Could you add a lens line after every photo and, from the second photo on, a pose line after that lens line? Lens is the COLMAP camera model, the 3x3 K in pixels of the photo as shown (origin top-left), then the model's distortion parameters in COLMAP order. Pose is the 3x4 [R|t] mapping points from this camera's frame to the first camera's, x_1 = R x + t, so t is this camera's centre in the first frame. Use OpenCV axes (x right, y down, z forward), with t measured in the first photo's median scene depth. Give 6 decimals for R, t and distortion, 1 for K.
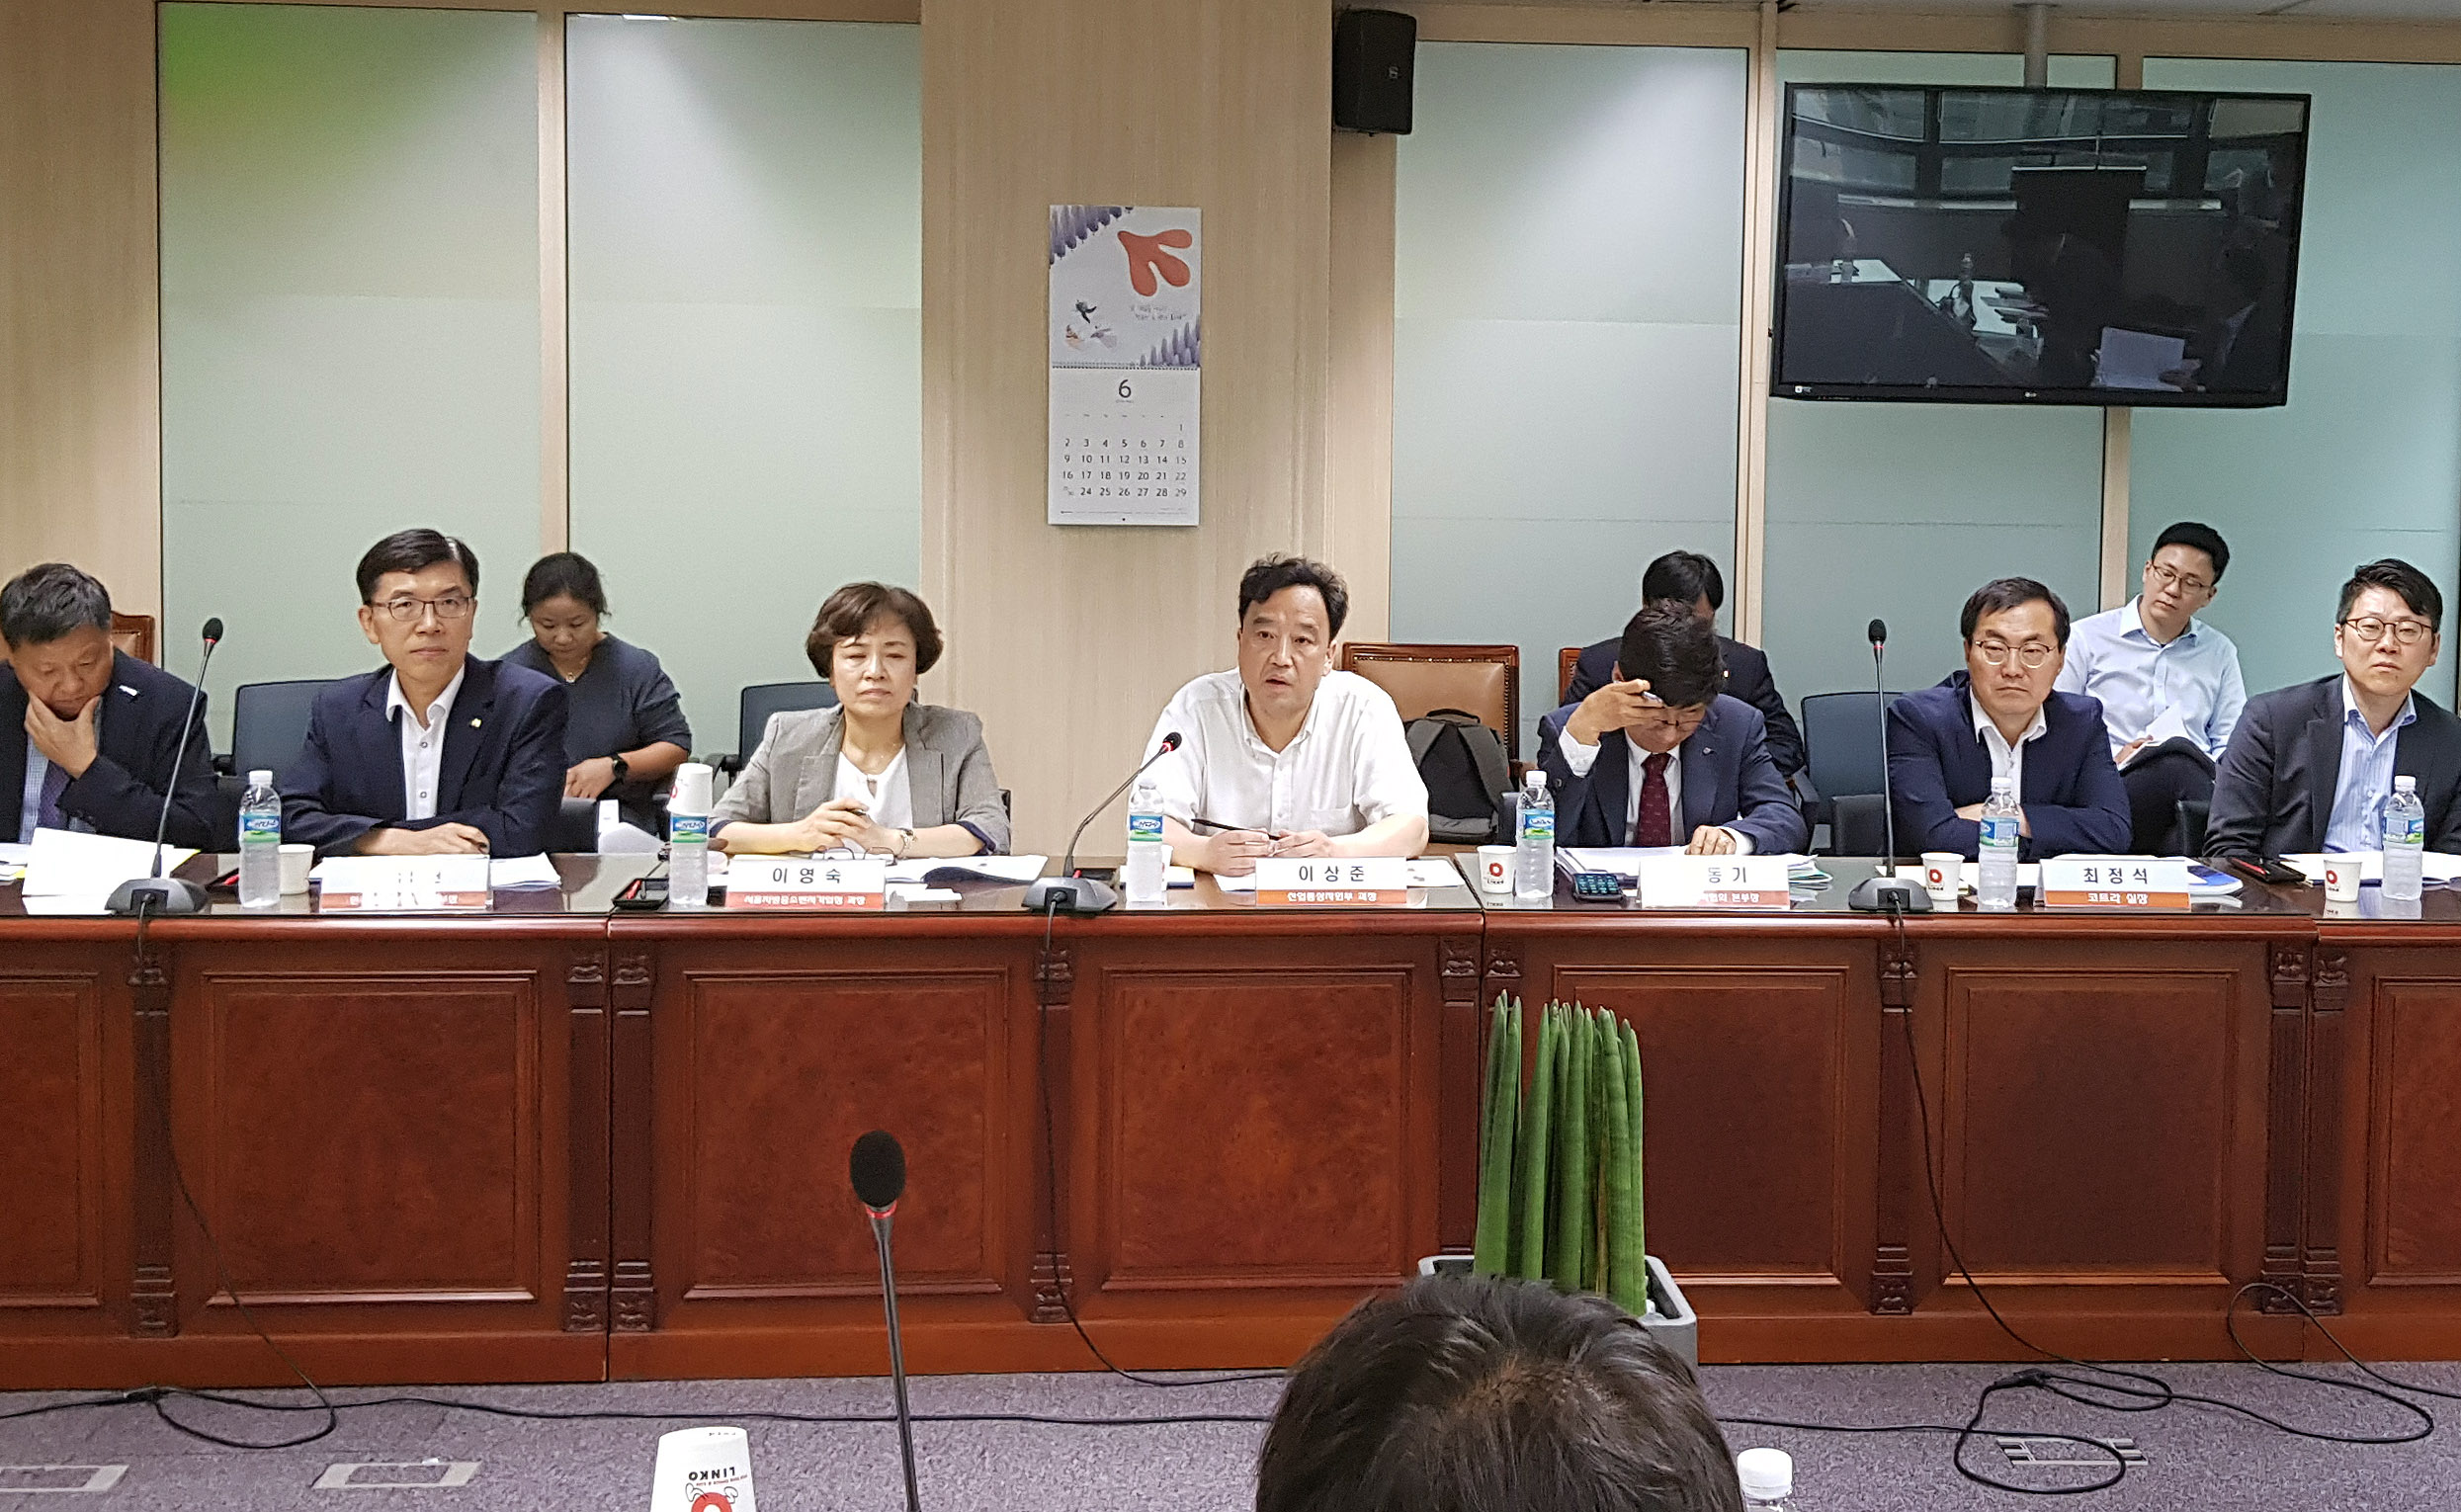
lens RADIAL K [[2930.5, 0, 1379.7], [0, 2930.5, 731.9], [0, 0, 1]] dist [0.088423, 0.000000]
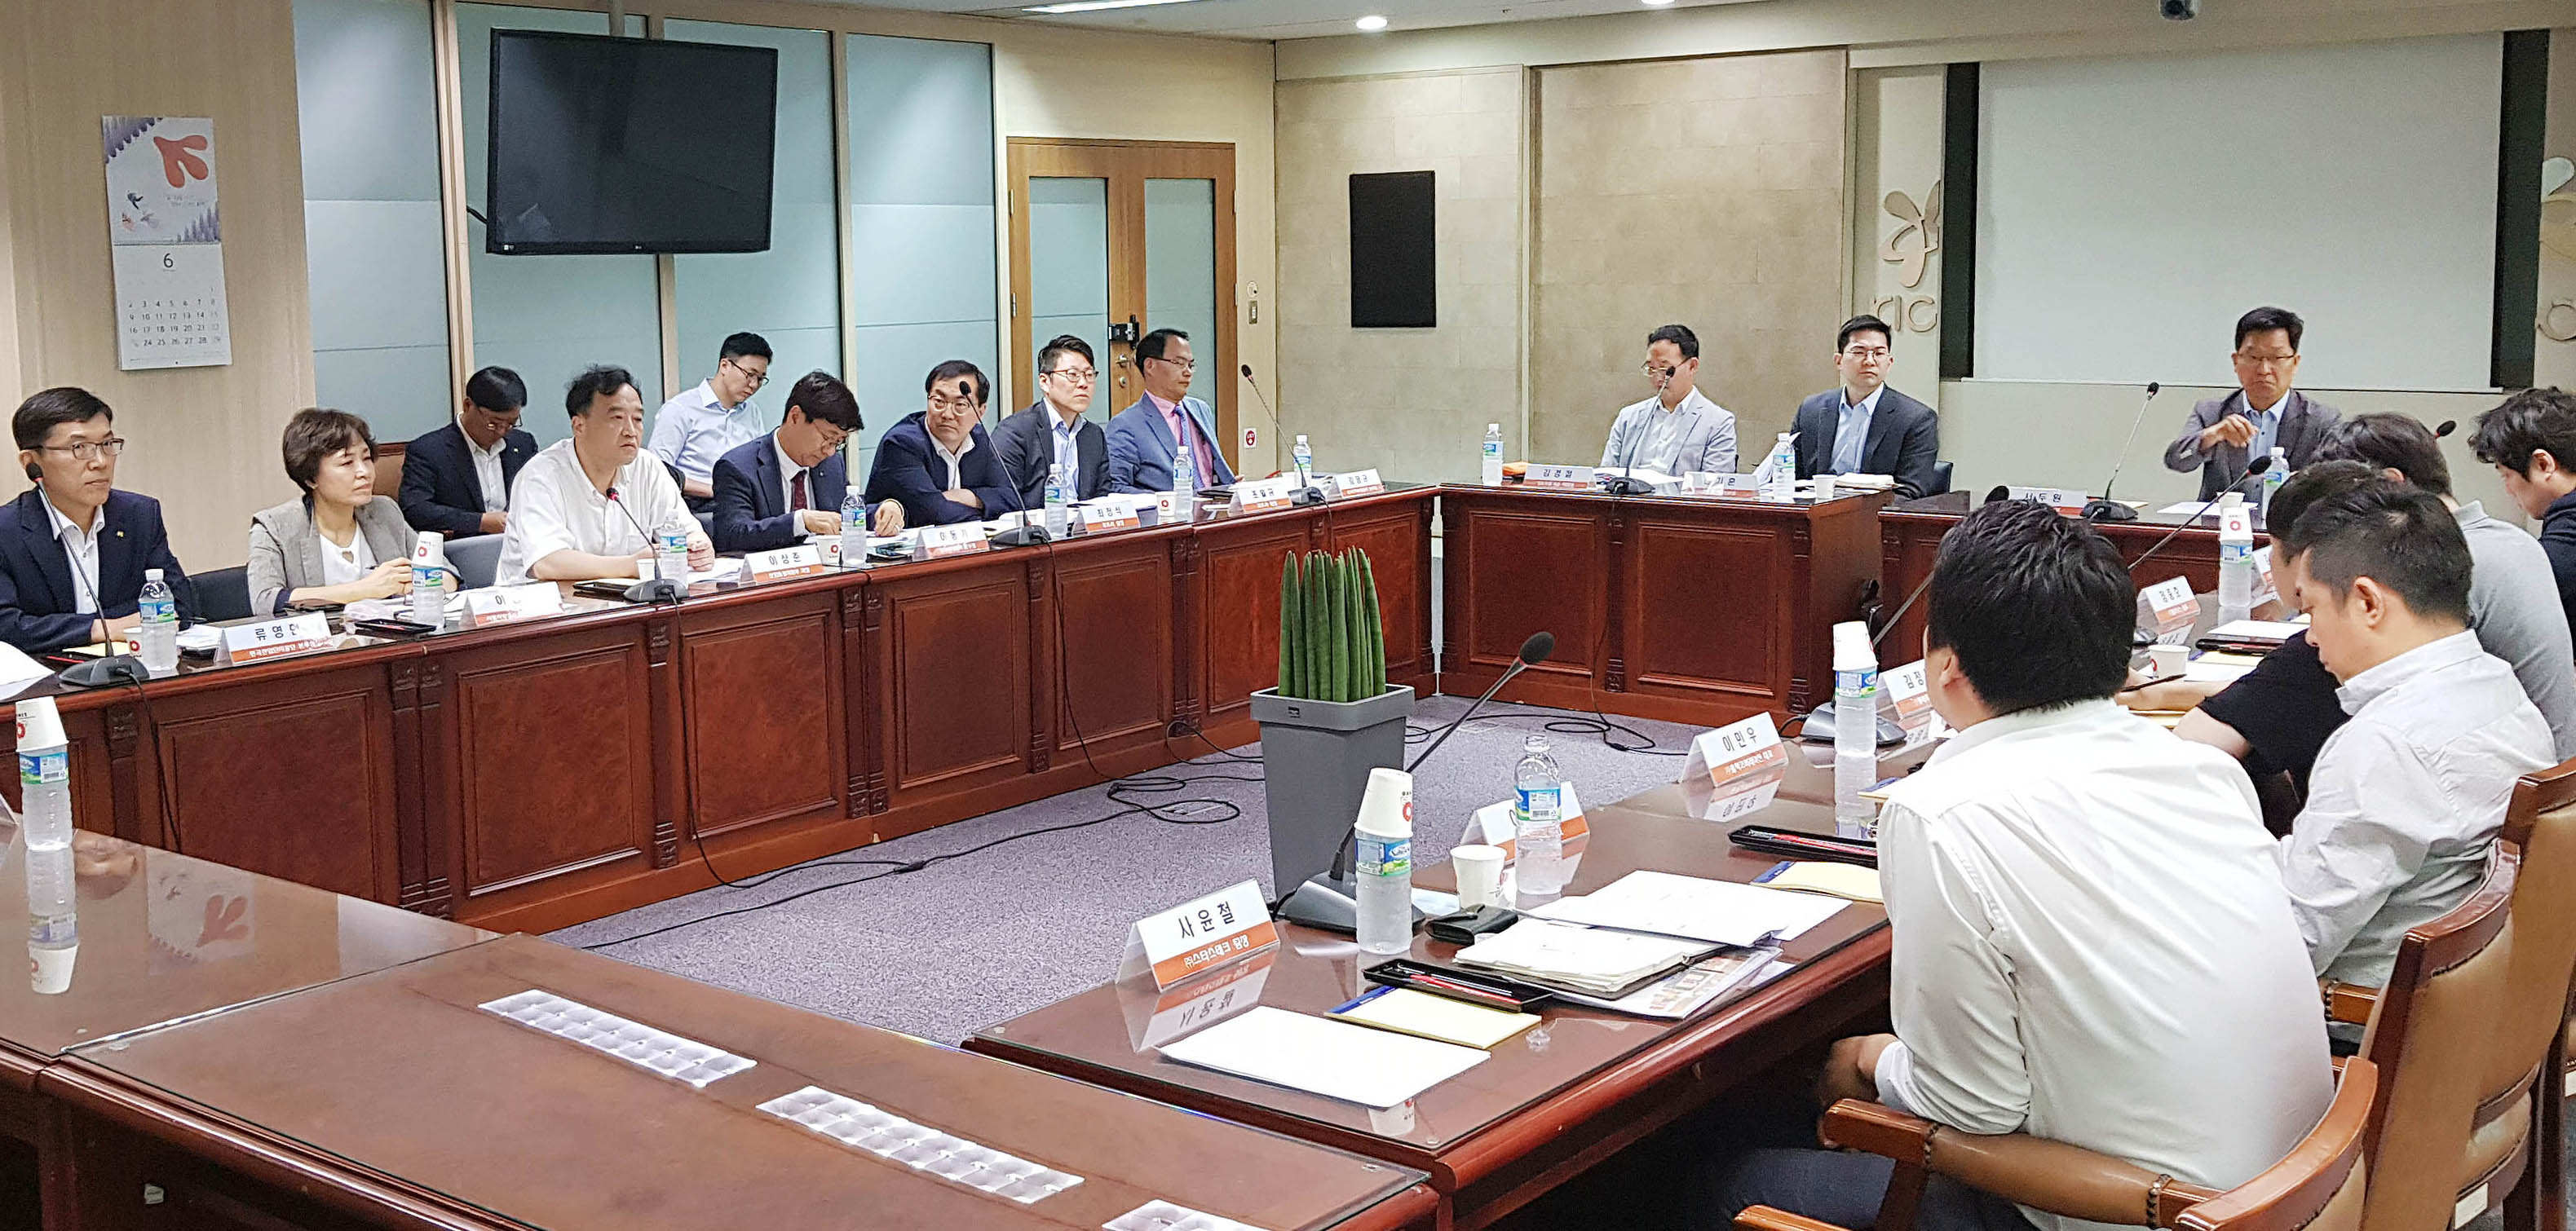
lens RADIAL K [[2508.1, 0, 1285.4], [0, 2508.1, 618.6], [0, 0, 1]] dist [-0.006905, 0.000000]
pose [[0.668945, -0.135347, 0.730885, -0.693781], [0.105537, 0.990615, 0.086851, -0.007311], [-0.735781, 0.019036, 0.676952, -0.107708]]
